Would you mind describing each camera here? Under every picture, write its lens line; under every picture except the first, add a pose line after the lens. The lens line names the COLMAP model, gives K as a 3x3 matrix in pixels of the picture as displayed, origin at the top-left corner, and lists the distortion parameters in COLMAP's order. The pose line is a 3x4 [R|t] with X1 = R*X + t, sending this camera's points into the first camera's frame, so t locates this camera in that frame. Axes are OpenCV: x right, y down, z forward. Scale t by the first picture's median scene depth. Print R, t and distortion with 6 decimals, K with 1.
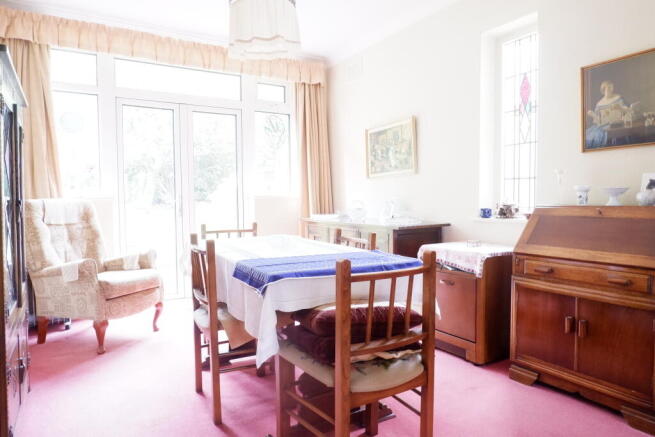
lens RADIAL K [[426.5, 0, 330.6], [0, 426.5, 219.1], [0, 0, 1]] dist [-0.053744, -0.000316]
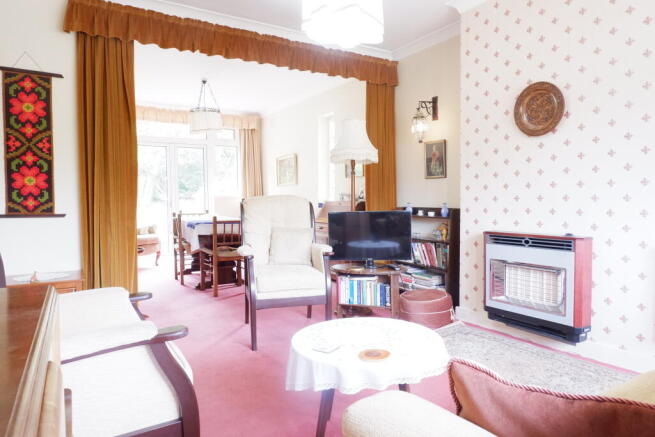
lens RADIAL K [[426.5, 0, 330.6], [0, 426.5, 219.1], [0, 0, 1]] dist [-0.053744, -0.000316]
pose [[0.999942, 0.003198, 0.010296, 0.374306], [-0.003251, 0.999981, 0.005146, 0.037791], [-0.010279, -0.005179, 0.999934, -0.978048]]
